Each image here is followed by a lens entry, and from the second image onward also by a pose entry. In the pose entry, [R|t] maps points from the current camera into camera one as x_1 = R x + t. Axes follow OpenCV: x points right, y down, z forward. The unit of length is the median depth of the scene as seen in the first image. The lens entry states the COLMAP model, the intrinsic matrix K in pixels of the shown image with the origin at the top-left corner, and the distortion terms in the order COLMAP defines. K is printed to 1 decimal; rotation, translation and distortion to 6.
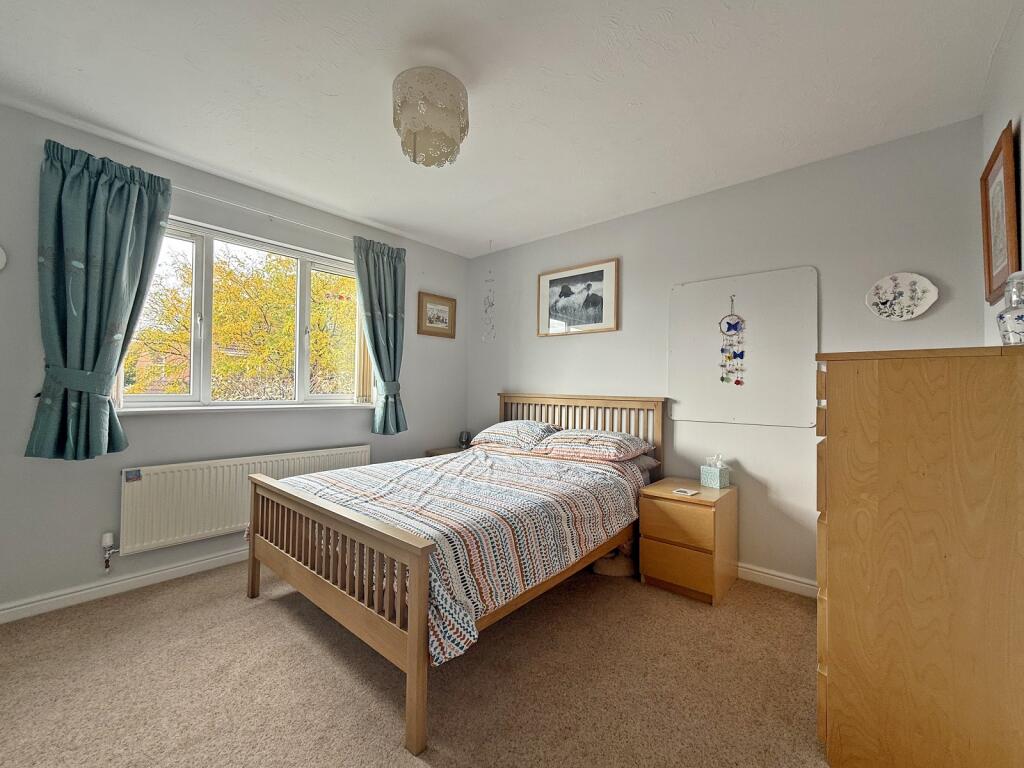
lens RADIAL K [[418.5, 0, 512.0], [0, 418.5, 384.0], [0, 0, 1]] dist [-0.000133, -0.000013]
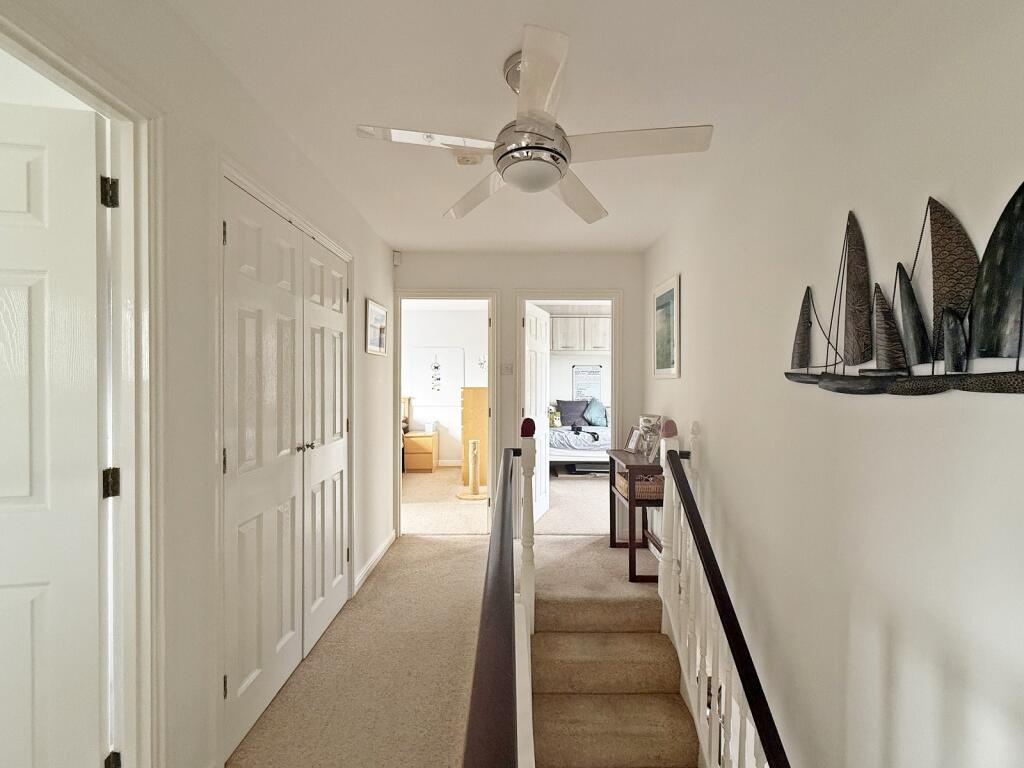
lens RADIAL K [[418.5, 0, 512.0], [0, 418.5, 384.0], [0, 0, 1]] dist [-0.000133, -0.000013]
pose [[0.748366, -0.022671, 0.662898, -0.802705], [0.003657, 0.999542, 0.030056, -0.112901], [-0.663276, -0.020069, 0.748106, -1.190167]]
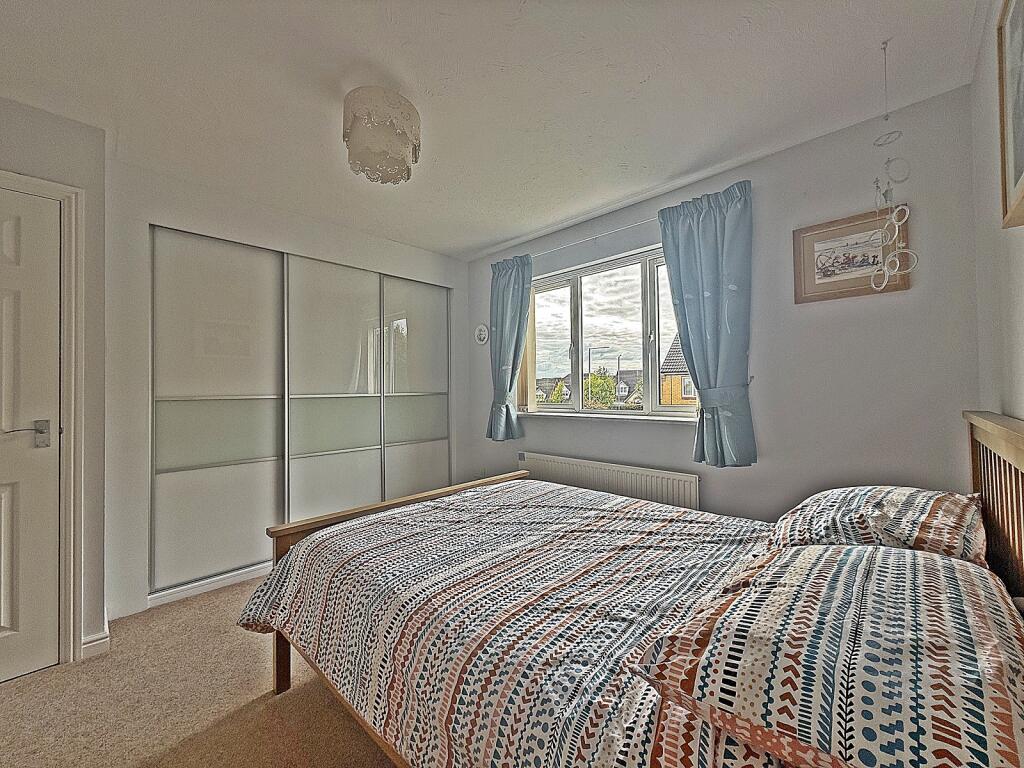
lens RADIAL K [[404.6, 0, 512.0], [0, 404.6, 384.0], [0, 0, 1]] dist [-0.000024, -0.000009]
pose [[-0.047471, -0.032132, -0.998356, 0.644310], [0.021548, 0.999217, -0.033184, 0.002328], [0.998640, -0.023088, -0.046742, 1.165510]]
